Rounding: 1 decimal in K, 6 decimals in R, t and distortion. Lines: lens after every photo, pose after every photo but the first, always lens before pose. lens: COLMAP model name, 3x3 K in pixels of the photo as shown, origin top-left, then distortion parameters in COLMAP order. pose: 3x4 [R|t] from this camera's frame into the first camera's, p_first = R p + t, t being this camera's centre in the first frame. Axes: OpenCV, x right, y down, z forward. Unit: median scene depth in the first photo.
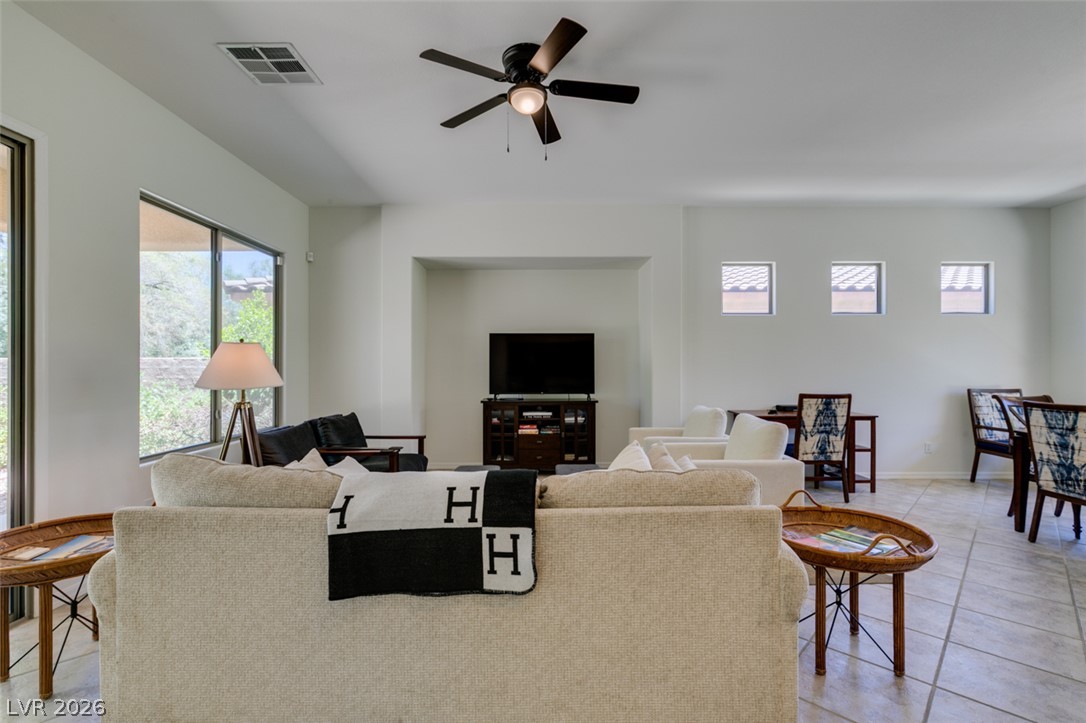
lens RADIAL K [[487.0, 0, 542.5], [0, 487.0, 367.2], [0, 0, 1]] dist [0.003863, -0.000874]
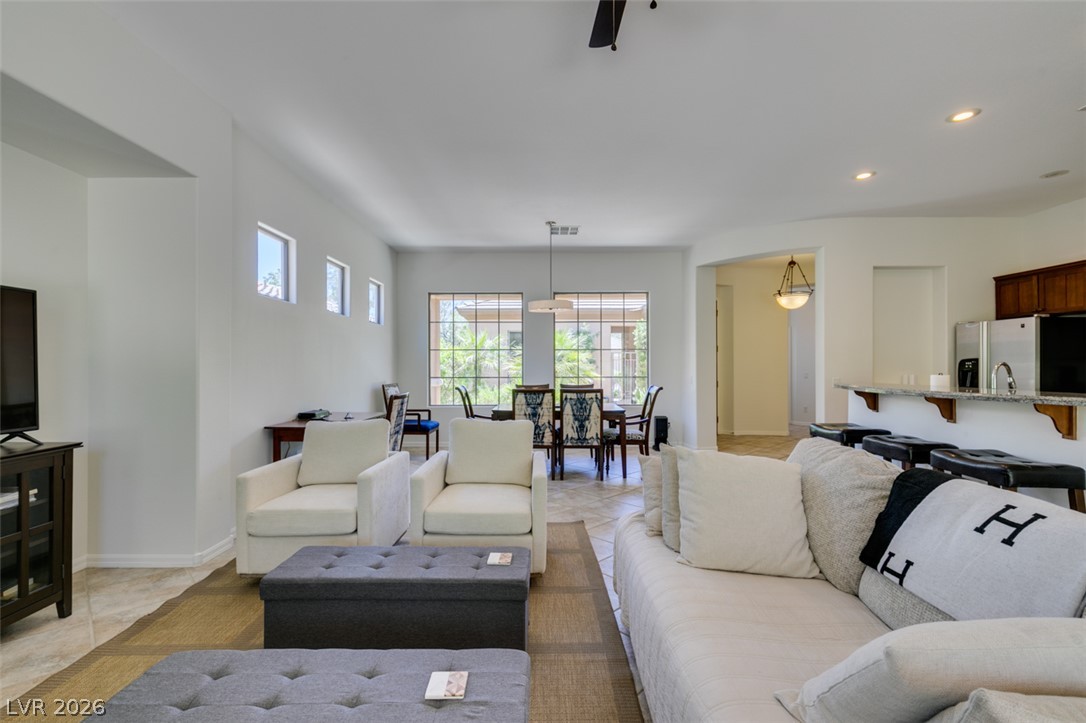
lens RADIAL K [[487.0, 0, 541.1], [0, 487.0, 362.6], [0, 0, 1]] dist [0.003863, -0.000874]
pose [[0.018347, 0.007176, 0.999806, -0.413106], [0.002930, 0.999970, -0.007231, -0.001197], [-0.999827, 0.003062, 0.018325, 0.691430]]
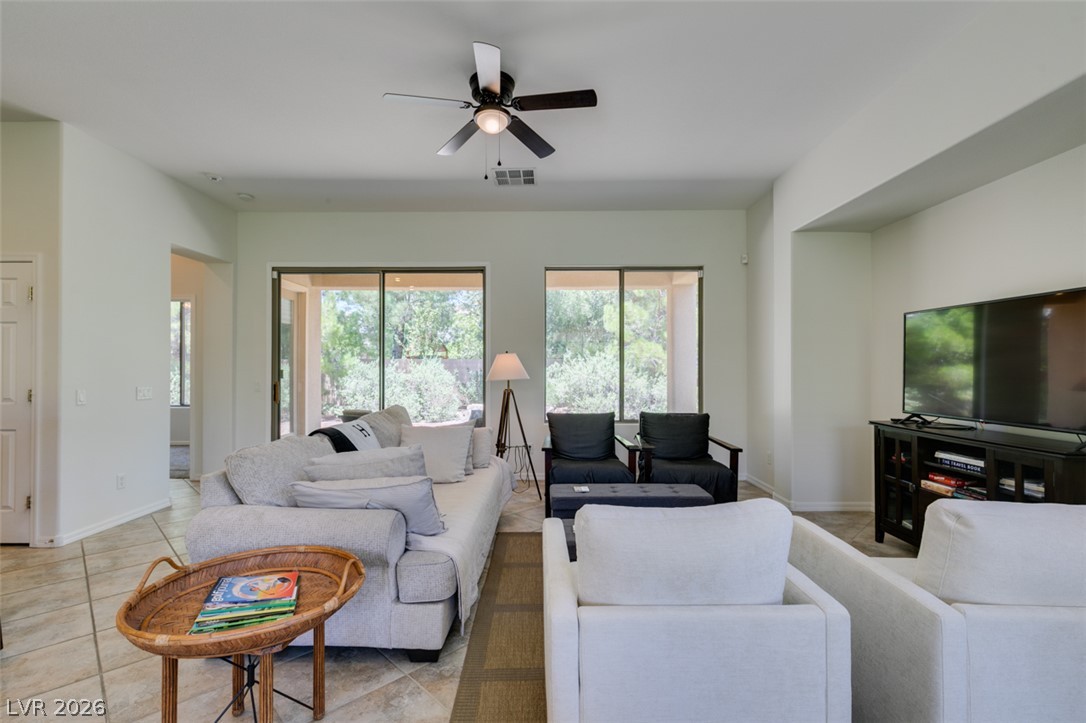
lens RADIAL K [[487.0, 0, 538.3], [0, 487.0, 364.6], [0, 0, 1]] dist [0.003863, -0.000874]
pose [[-0.016785, -0.005217, -0.999846, 0.649885], [-0.000236, 0.999986, -0.005214, -0.002040], [0.999859, 0.000148, -0.016786, 0.700461]]
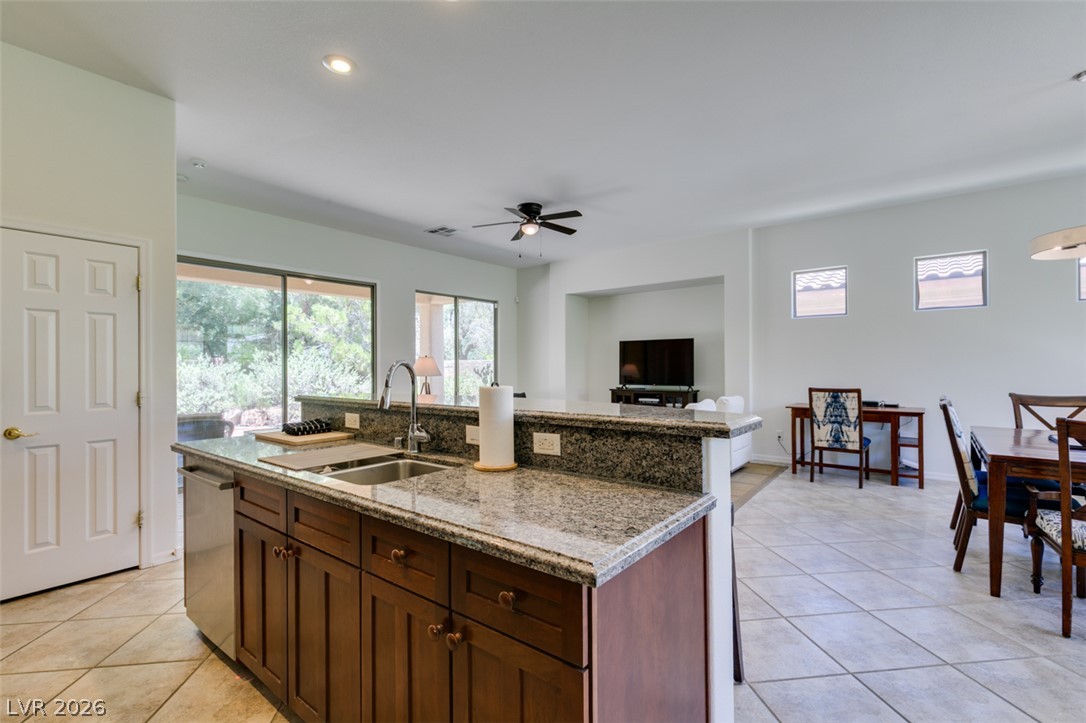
lens RADIAL K [[487.0, 0, 542.1], [0, 487.0, 364.4], [0, 0, 1]] dist [0.003863, -0.000874]
pose [[0.778011, -0.004974, -0.628231, 0.761489], [0.004638, 0.999987, -0.002173, -0.000889], [0.628233, -0.001223, 0.778024, -0.295162]]
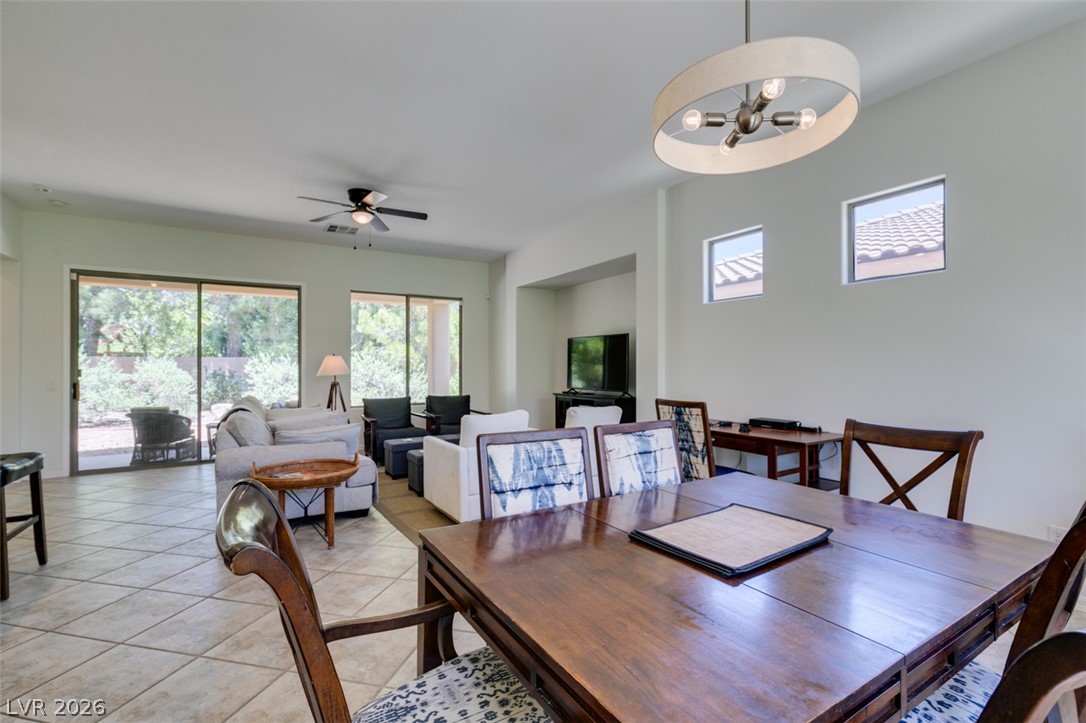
lens RADIAL K [[487.0, 0, 540.0], [0, 487.0, 366.1], [0, 0, 1]] dist [0.003863, -0.000874]
pose [[0.514327, 0.000986, -0.857594, 1.136801], [0.000996, 0.999998, 0.001748, -0.002723], [0.857594, -0.001753, 0.514325, 0.402623]]
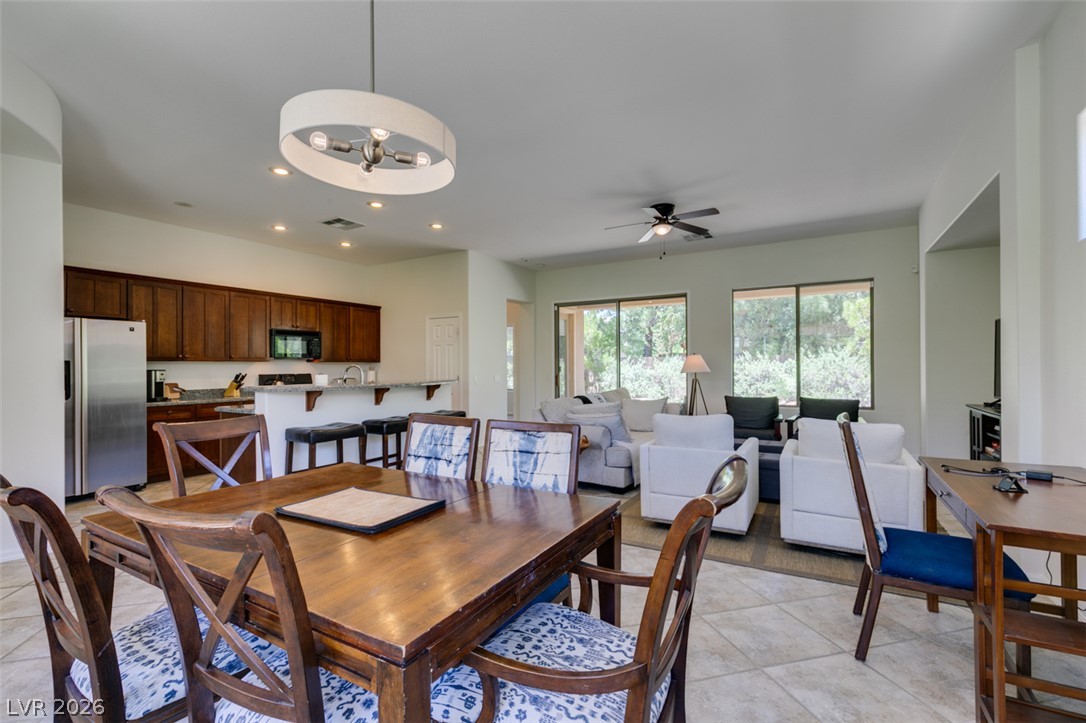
lens RADIAL K [[487.0, 0, 540.8], [0, 487.0, 366.3], [0, 0, 1]] dist [0.003863, -0.000874]
pose [[-0.512882, 0.006721, -0.858433, 1.184193], [0.006584, 0.999971, 0.003895, -0.003182], [0.858434, -0.003654, -0.512912, 0.988510]]
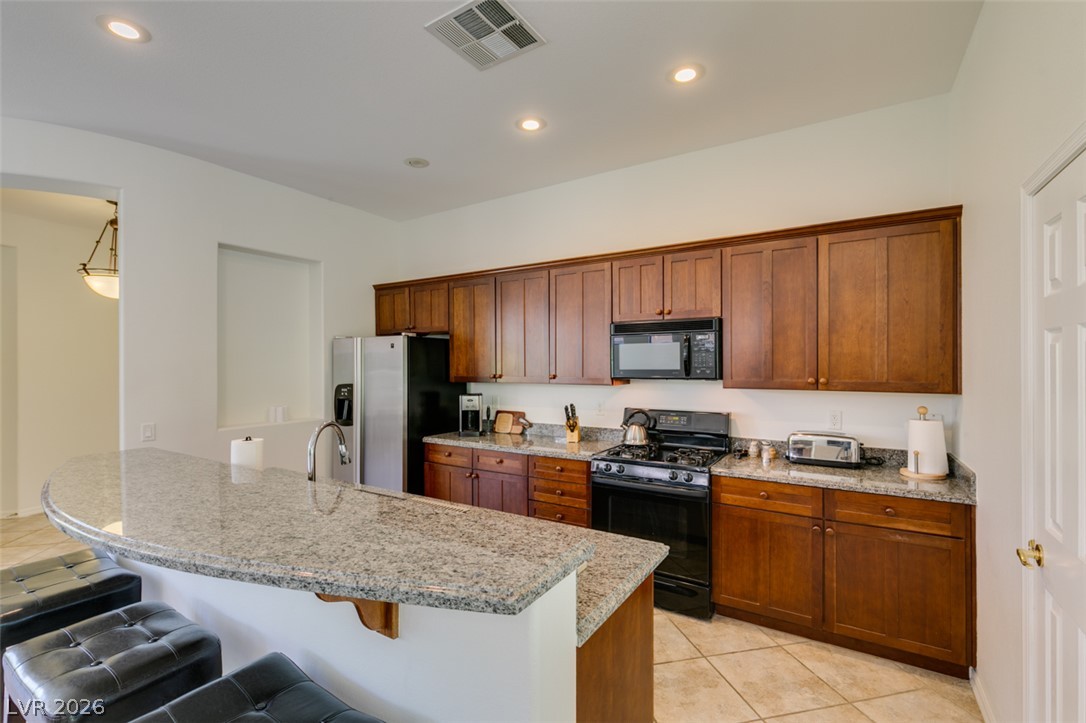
lens RADIAL K [[487.0, 0, 539.1], [0, 487.0, 362.4], [0, 0, 1]] dist [0.003863, -0.000874]
pose [[-0.837000, 0.008119, 0.547143, -0.006099], [0.008535, 0.999962, -0.001782, -0.054512], [-0.547137, 0.003178, -0.837037, 0.226723]]
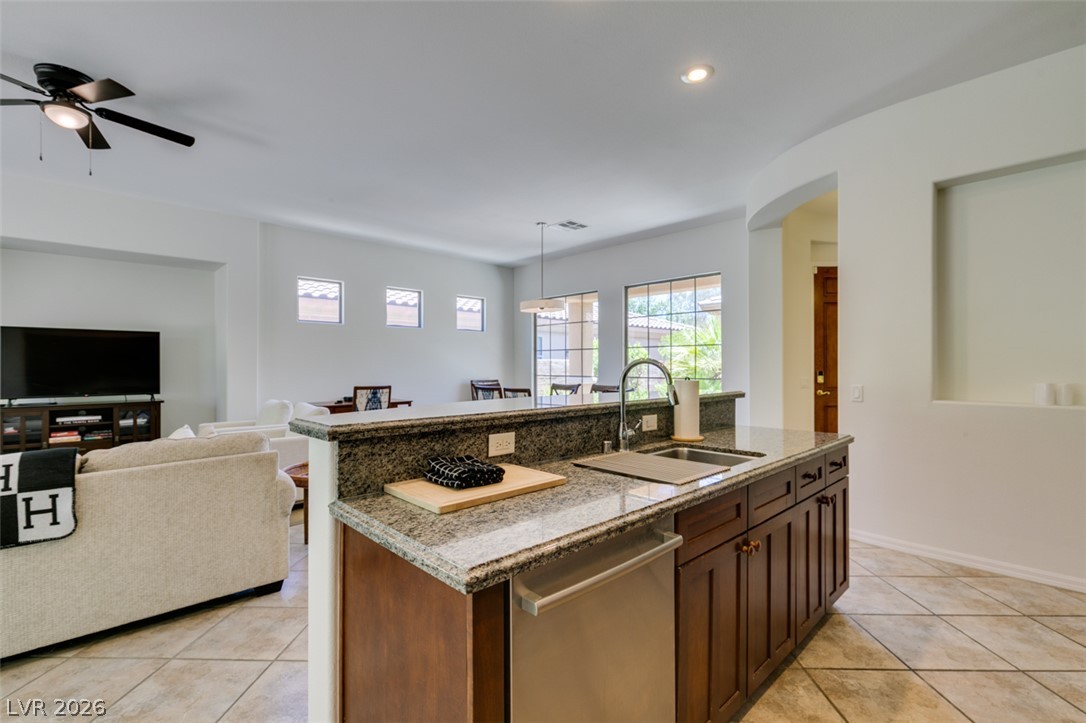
lens RADIAL K [[487.0, 0, 536.7], [0, 487.0, 362.5], [0, 0, 1]] dist [0.003863, -0.000874]
pose [[0.737837, 0.003053, 0.674972, 0.004613], [0.002225, 0.999973, -0.006955, 0.000046], [-0.674975, 0.006633, 0.737811, -0.298339]]
